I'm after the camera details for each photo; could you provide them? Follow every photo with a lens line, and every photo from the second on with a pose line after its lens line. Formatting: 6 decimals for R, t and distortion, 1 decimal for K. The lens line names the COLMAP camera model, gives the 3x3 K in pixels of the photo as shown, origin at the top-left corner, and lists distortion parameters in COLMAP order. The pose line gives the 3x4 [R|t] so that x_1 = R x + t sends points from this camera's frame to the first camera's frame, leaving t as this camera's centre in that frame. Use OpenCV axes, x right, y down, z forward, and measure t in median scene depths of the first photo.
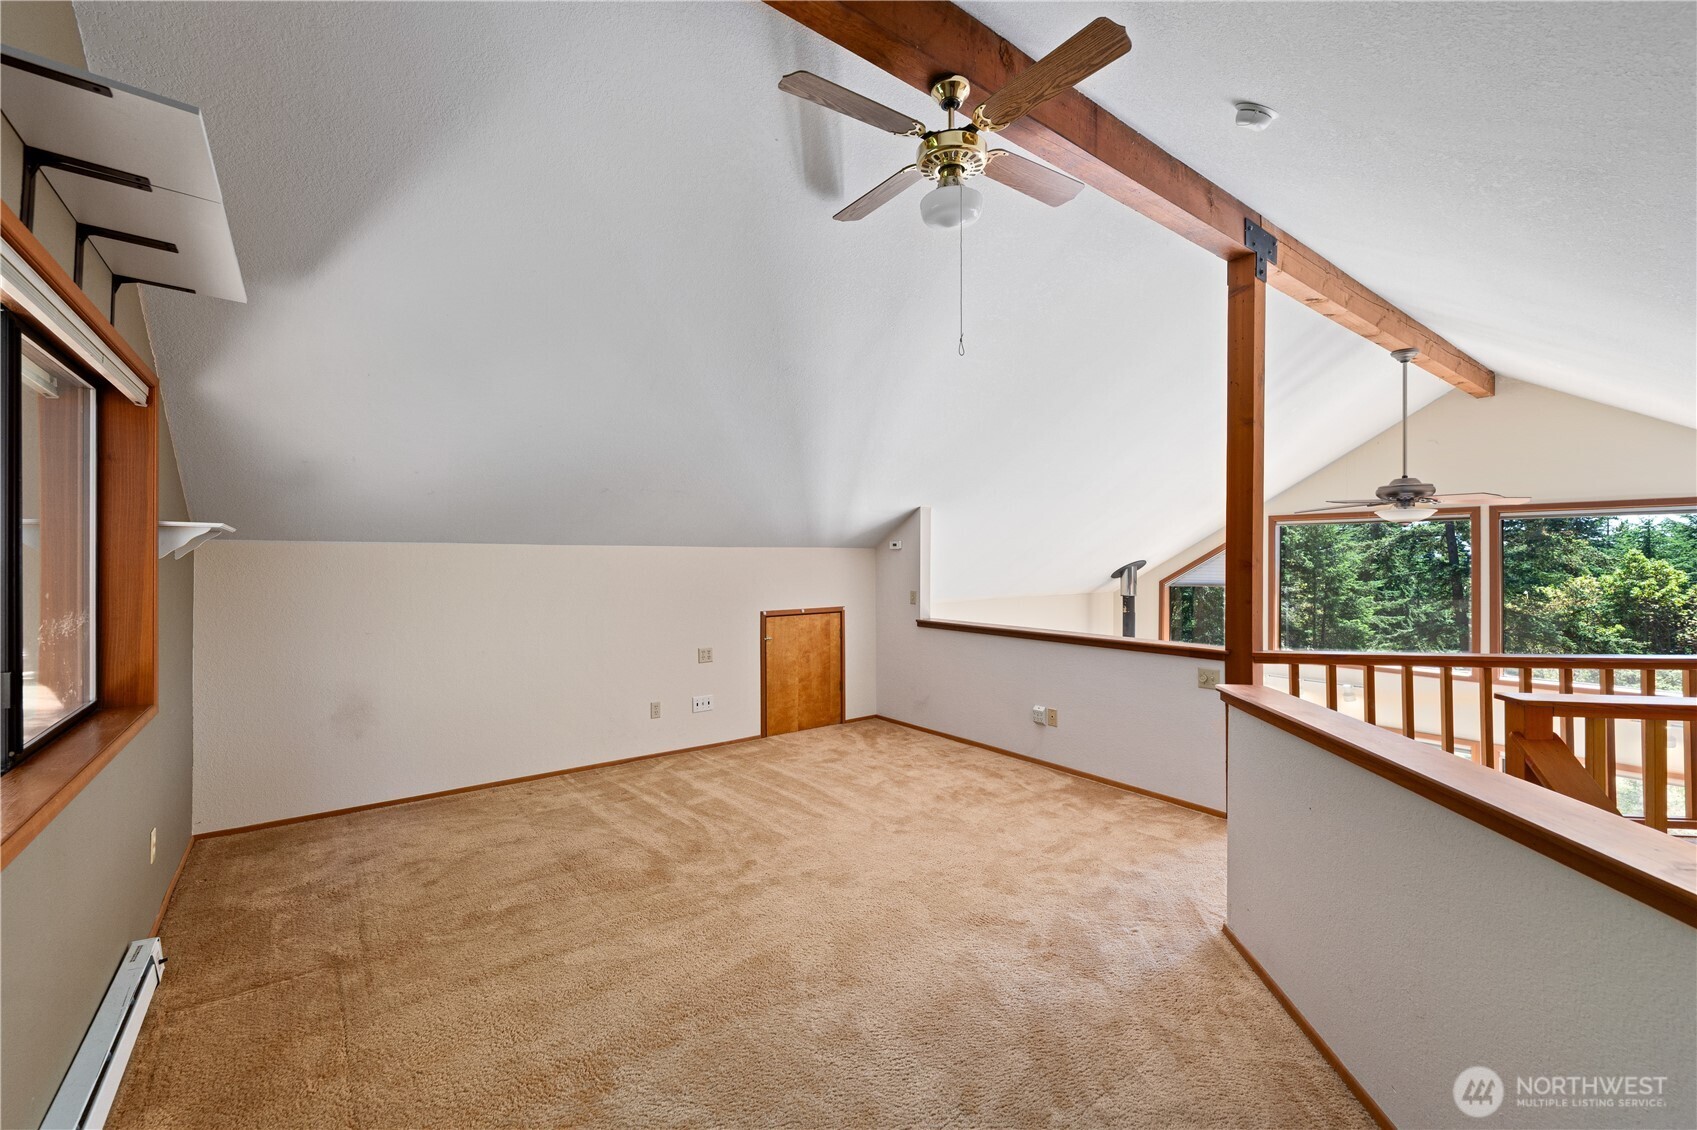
lens RADIAL K [[696.4, 0, 837.3], [0, 696.4, 561.1], [0, 0, 1]] dist [0.006165, -0.002899]
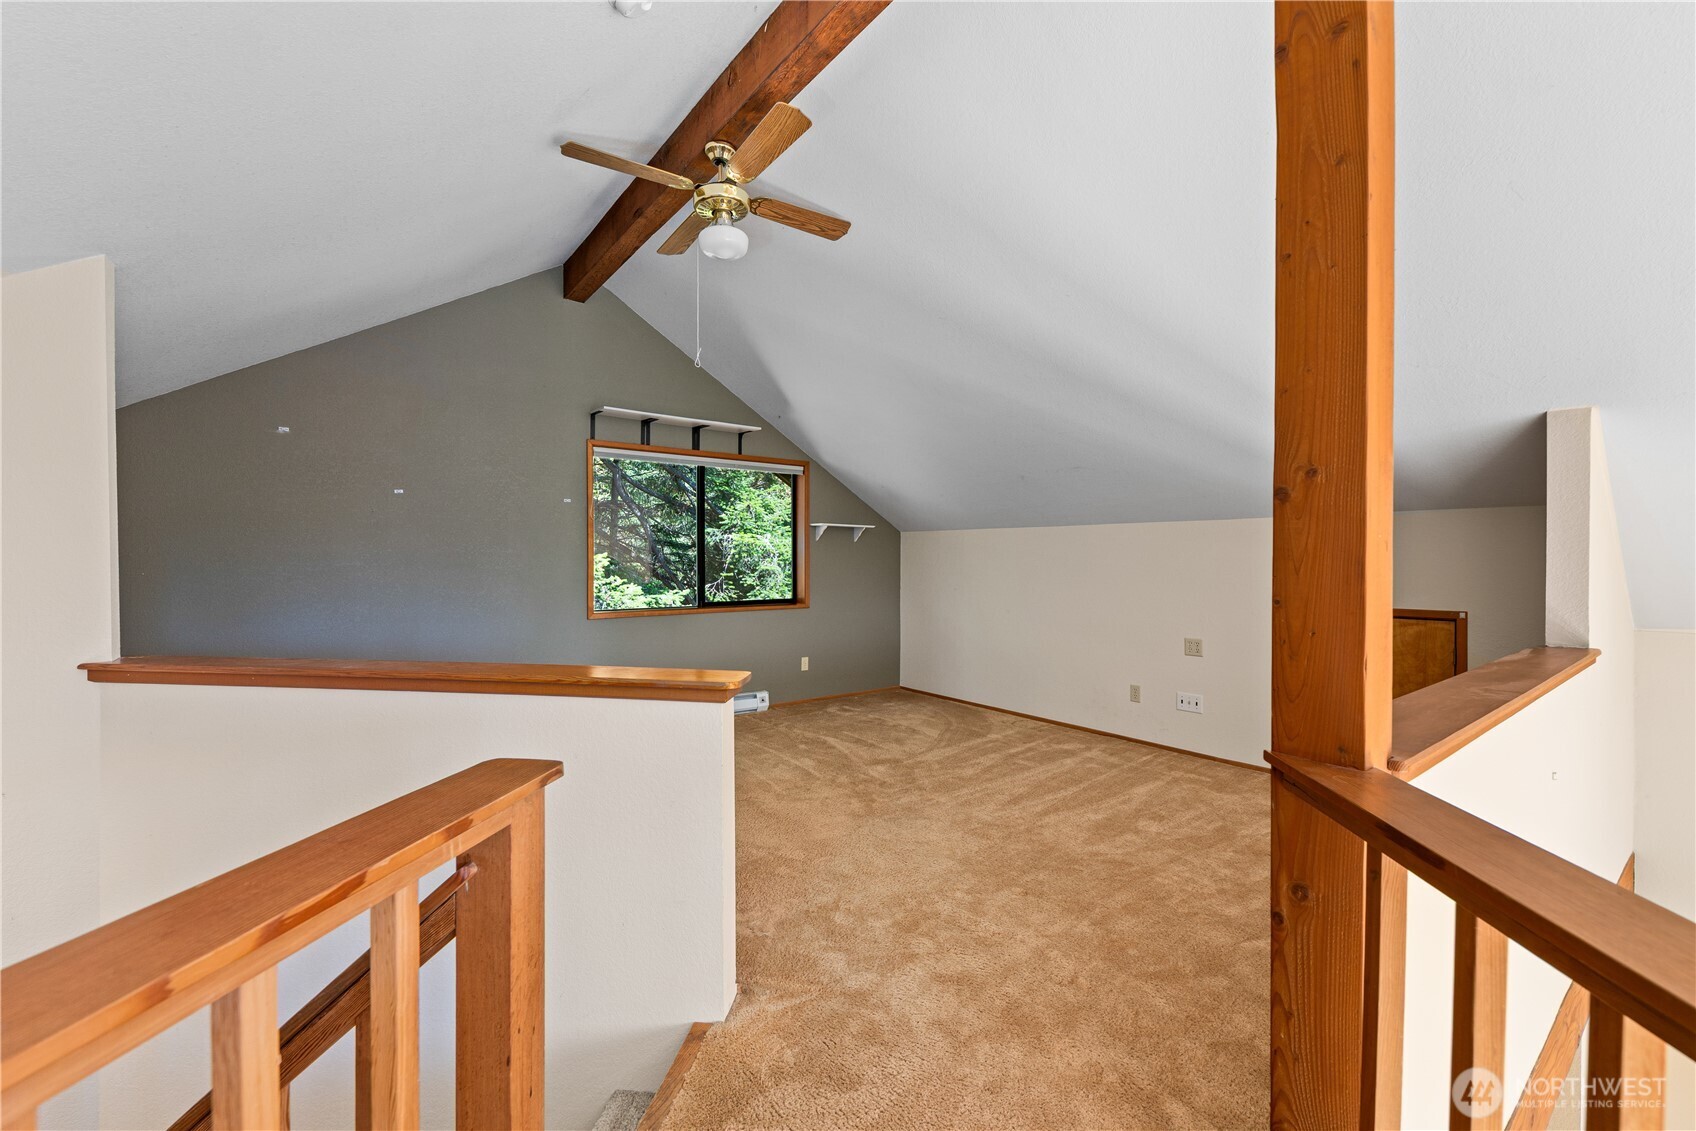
lens RADIAL K [[696.0, 0, 846.8], [0, 696.0, 565.6], [0, 0, 1]] dist [0.006165, -0.002899]
pose [[0.008777, 0.010805, -0.999903, 0.815596], [-0.004637, 0.999931, 0.010764, 0.033656], [0.999951, 0.004542, 0.008826, 0.693647]]
